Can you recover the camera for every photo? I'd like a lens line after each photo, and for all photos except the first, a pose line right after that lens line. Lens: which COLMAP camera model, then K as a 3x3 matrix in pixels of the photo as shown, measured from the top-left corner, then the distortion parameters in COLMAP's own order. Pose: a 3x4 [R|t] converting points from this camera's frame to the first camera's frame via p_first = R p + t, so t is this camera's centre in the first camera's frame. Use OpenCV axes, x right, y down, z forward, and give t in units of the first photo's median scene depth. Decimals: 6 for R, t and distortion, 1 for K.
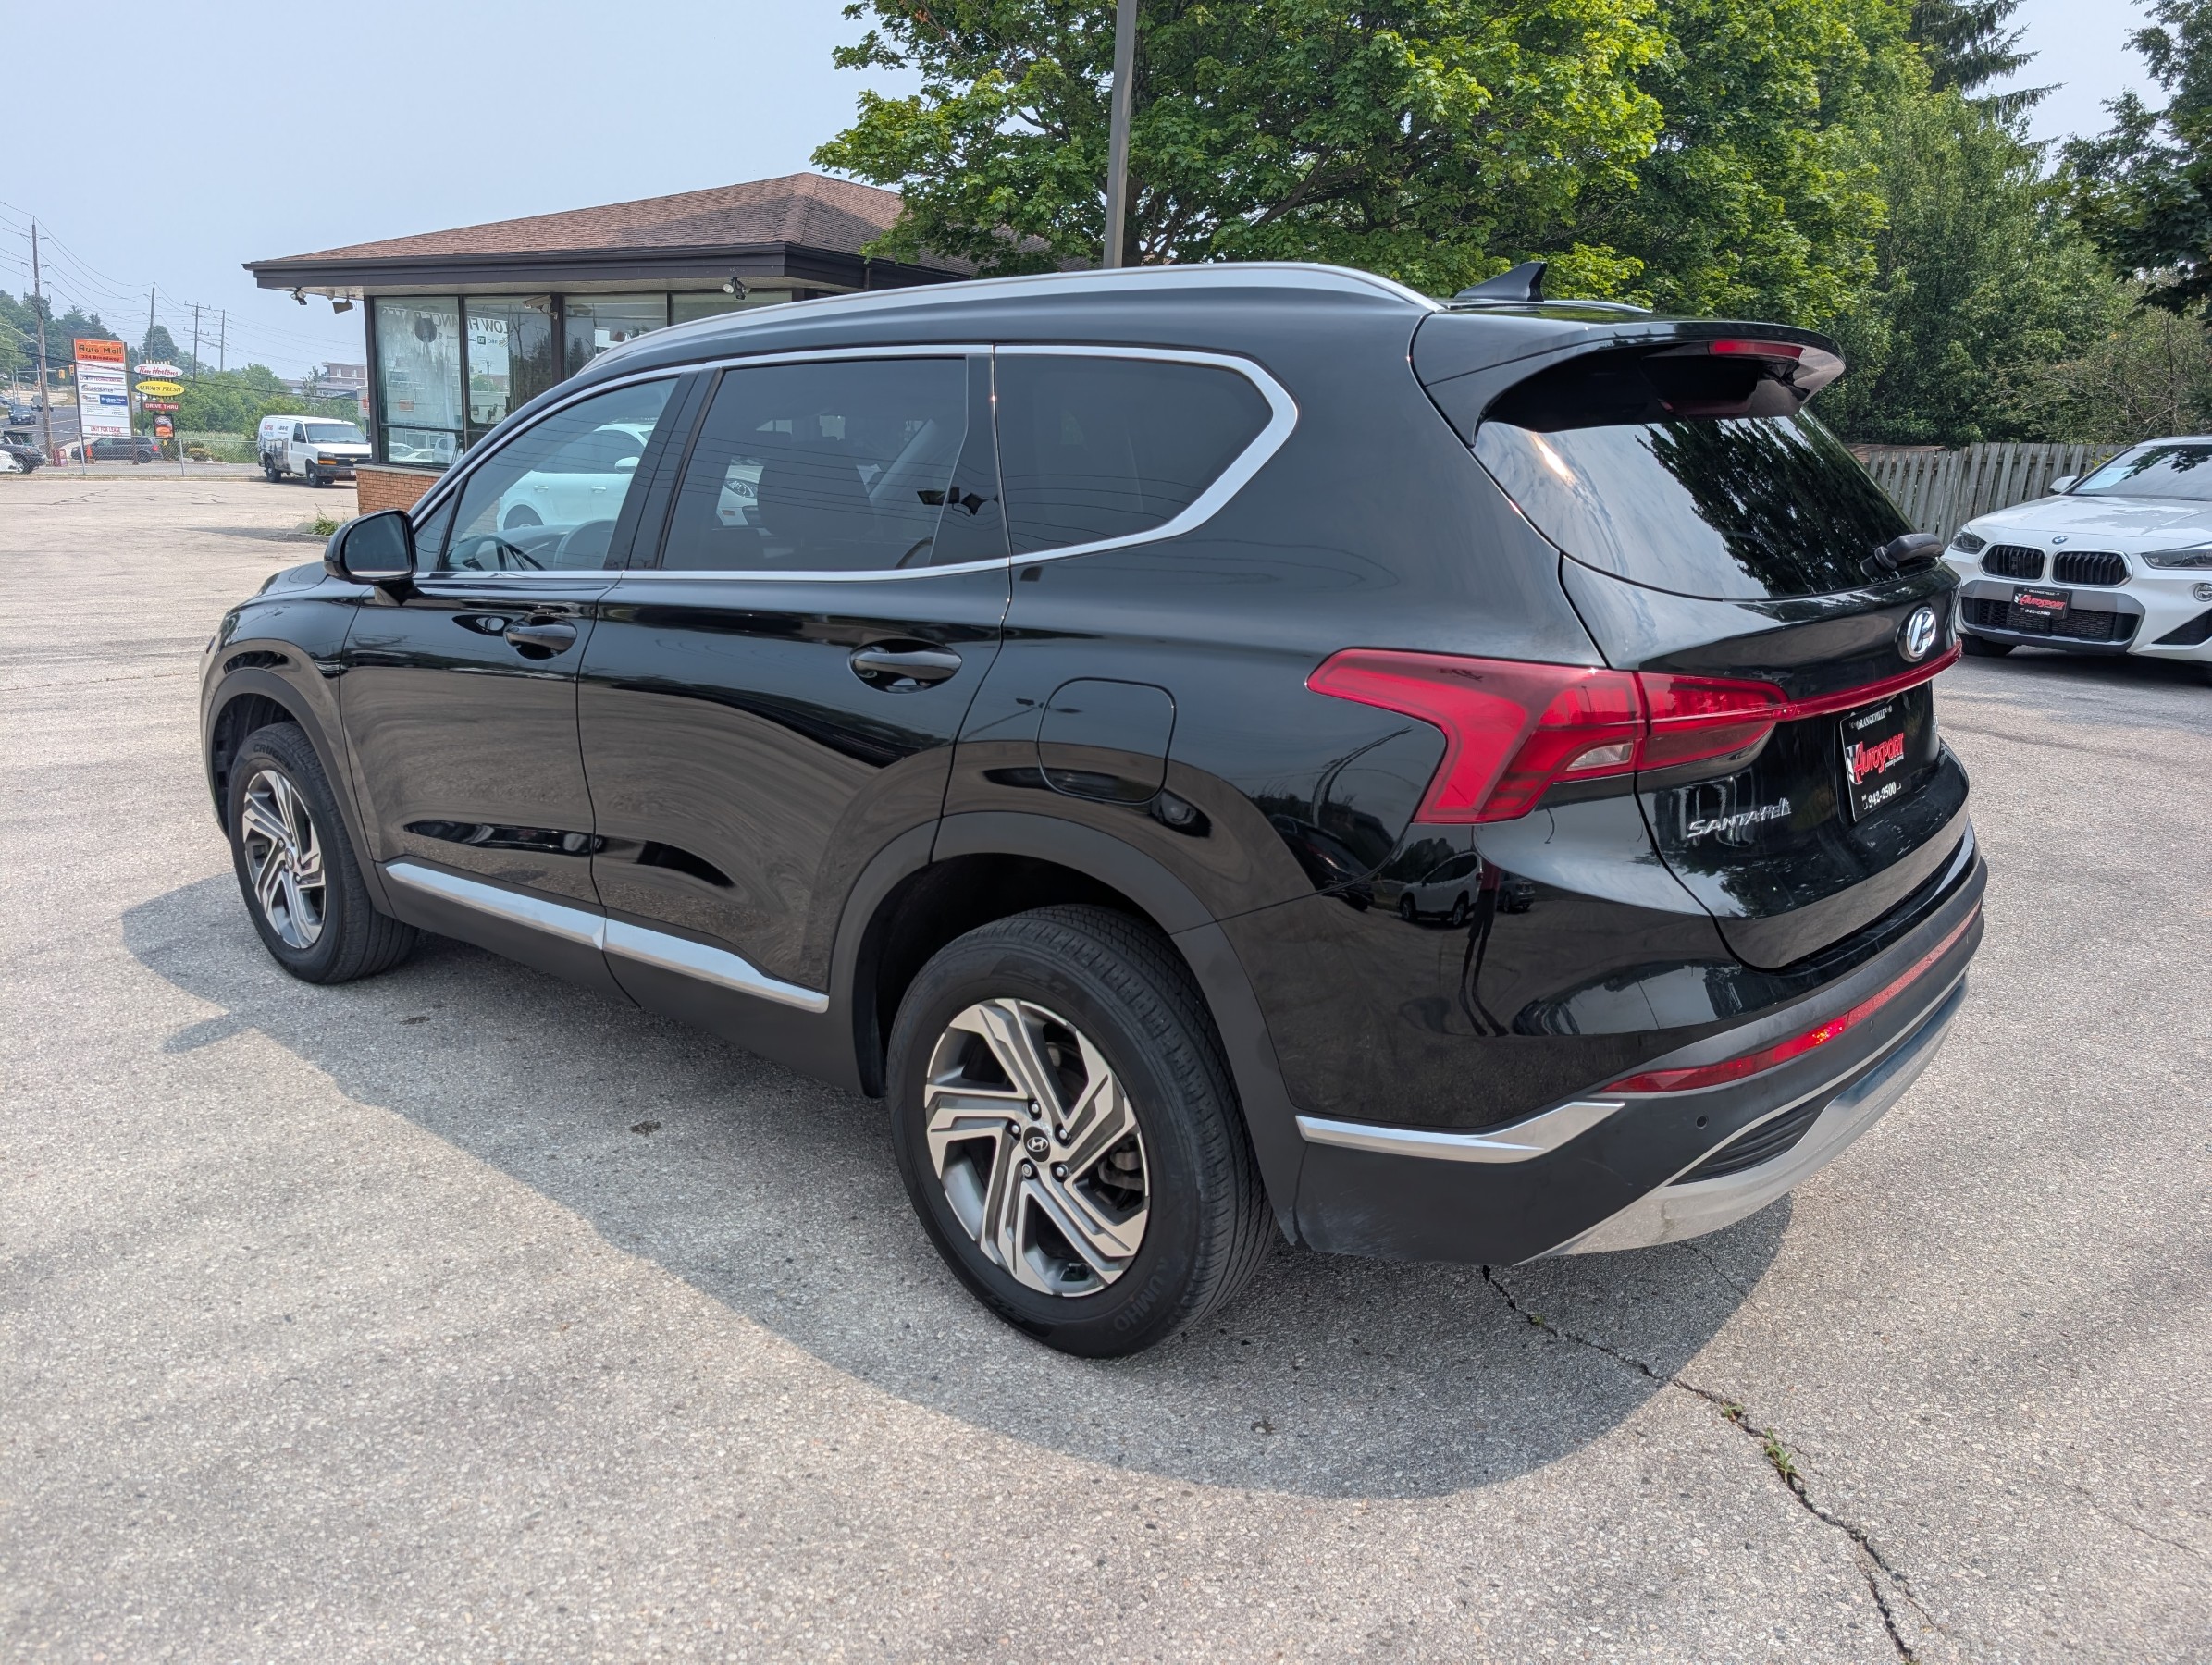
lens RADIAL K [[1560.5, 0, 1092.9], [0, 1560.5, 838.4], [0, 0, 1]] dist [0.008862, -0.002033]
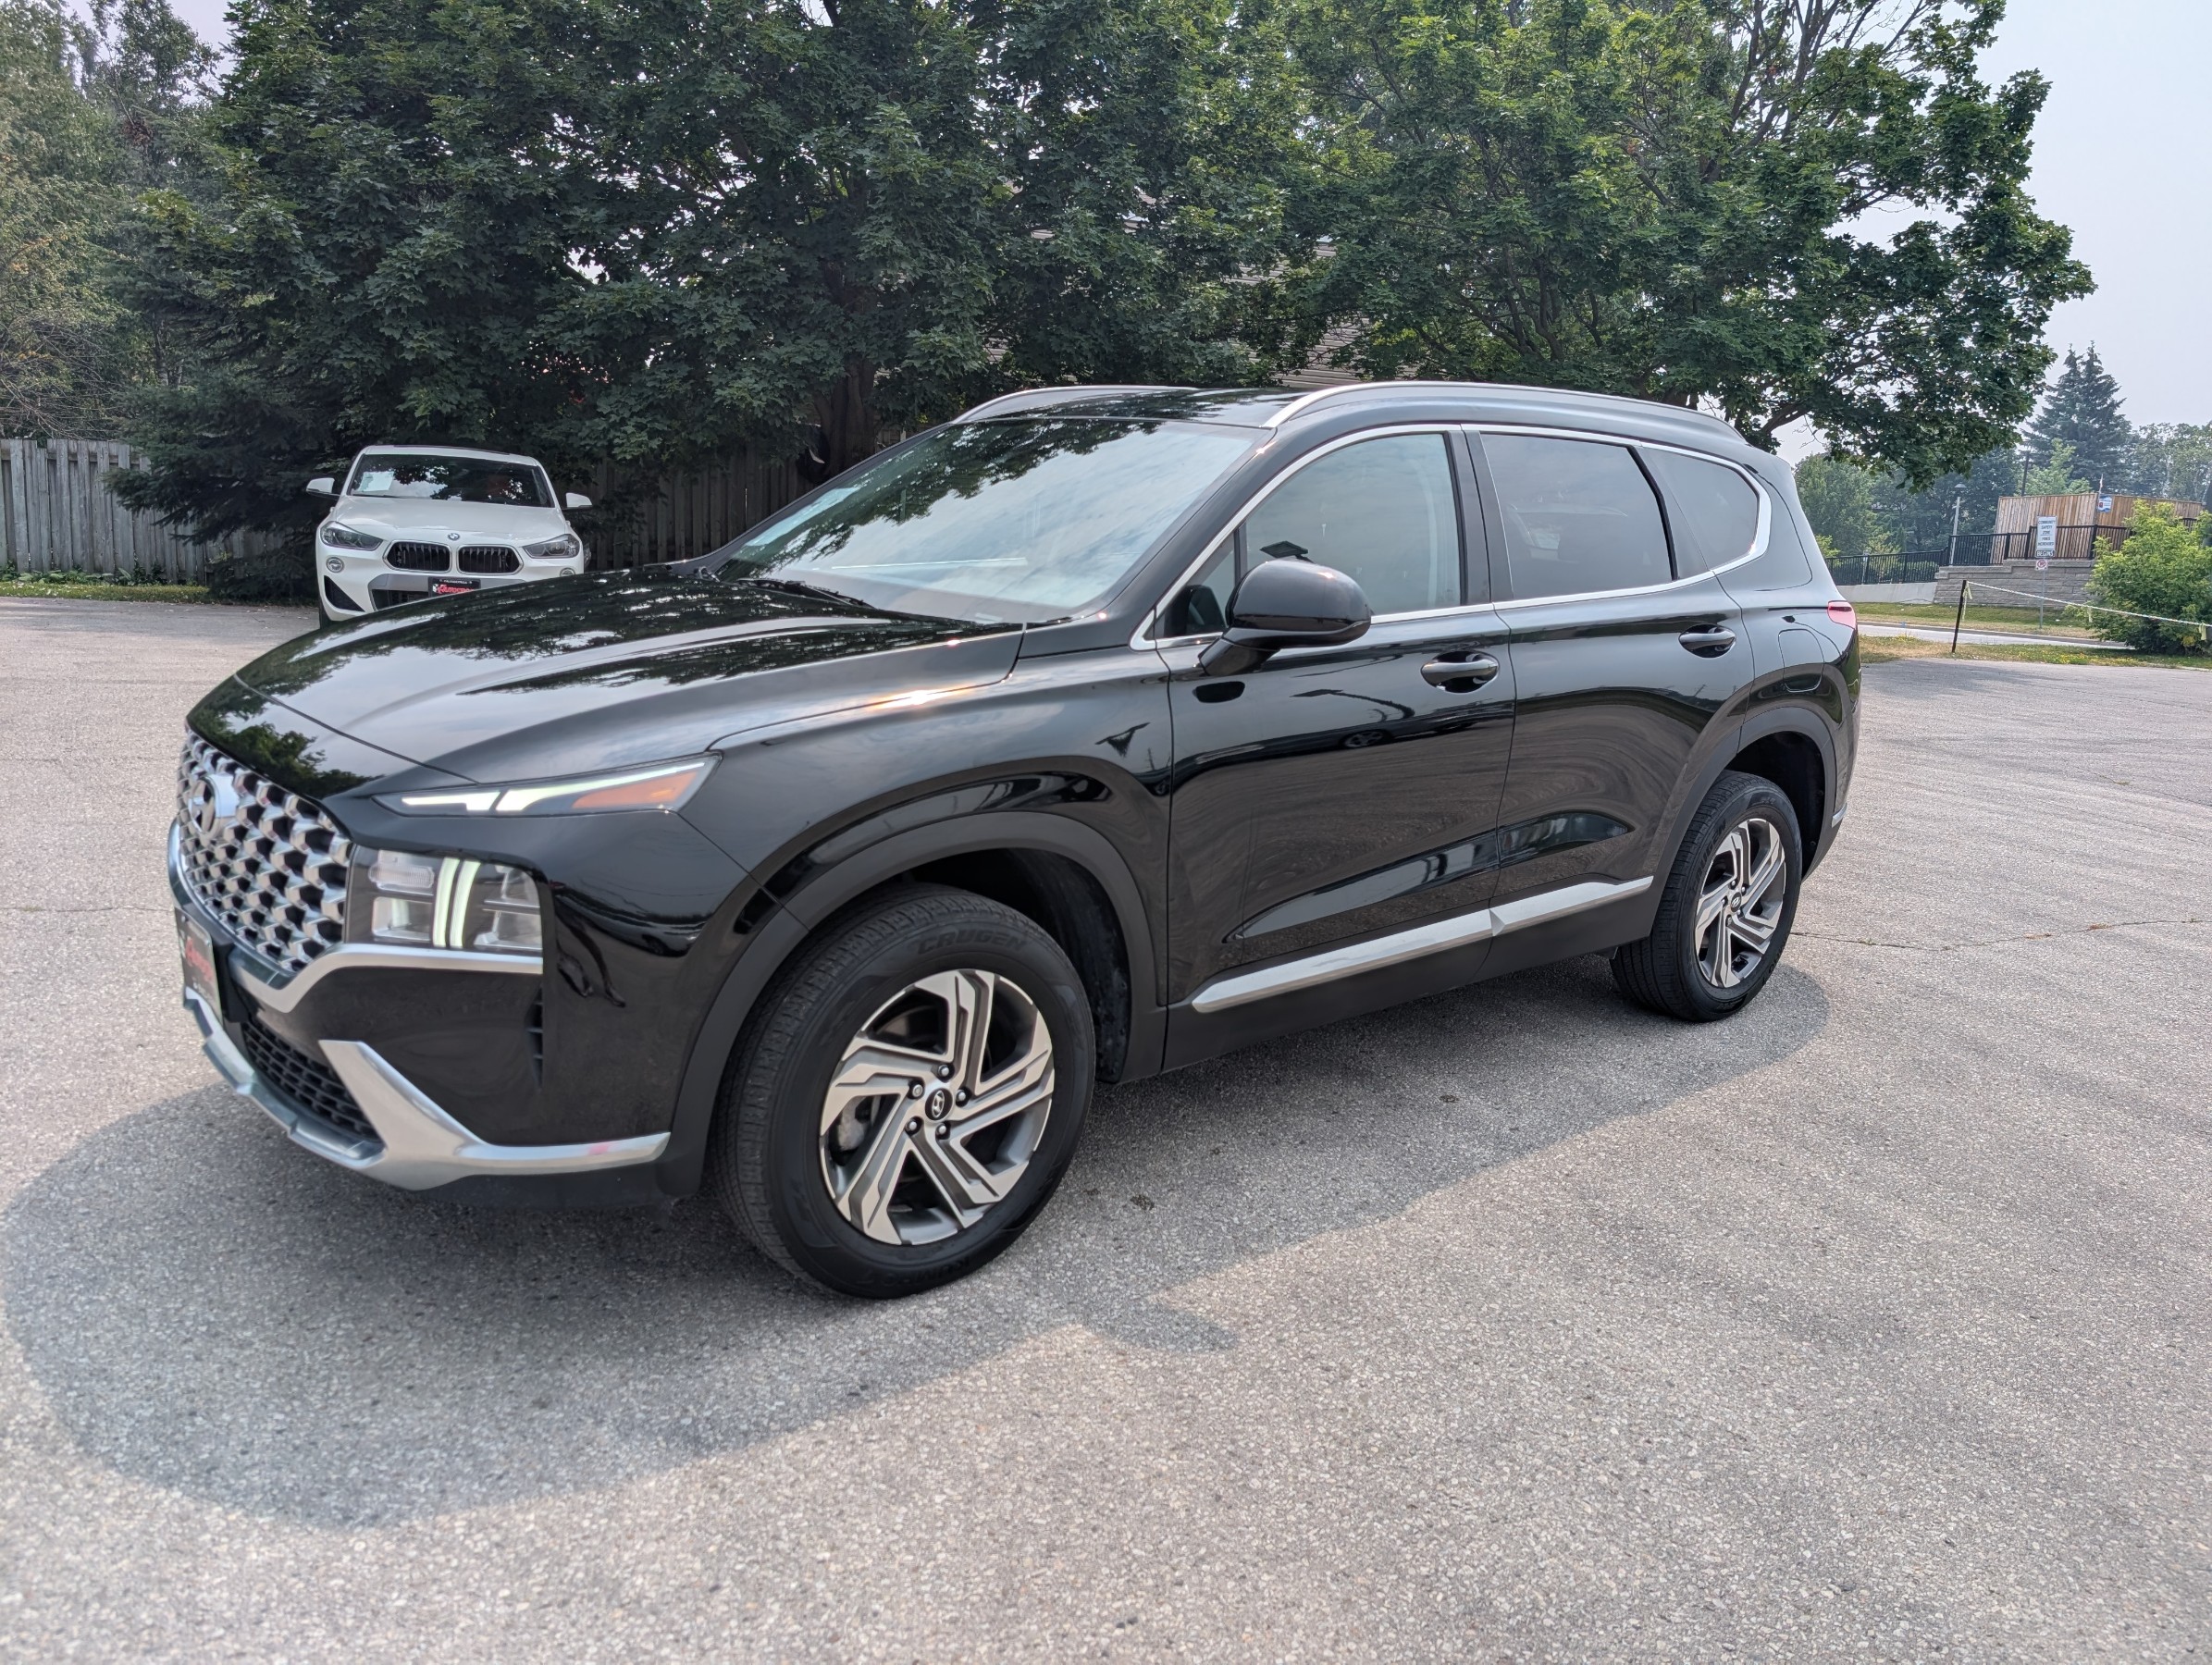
lens RADIAL K [[1553.7, 0, 1058.0], [0, 1553.7, 829.9], [0, 0, 1]] dist [0.049047, -0.054585]
pose [[0.181805, -0.202923, 0.962169, -0.481928], [0.197813, 0.966020, 0.166358, -0.084844], [-0.963233, 0.160084, 0.215768, 0.348848]]
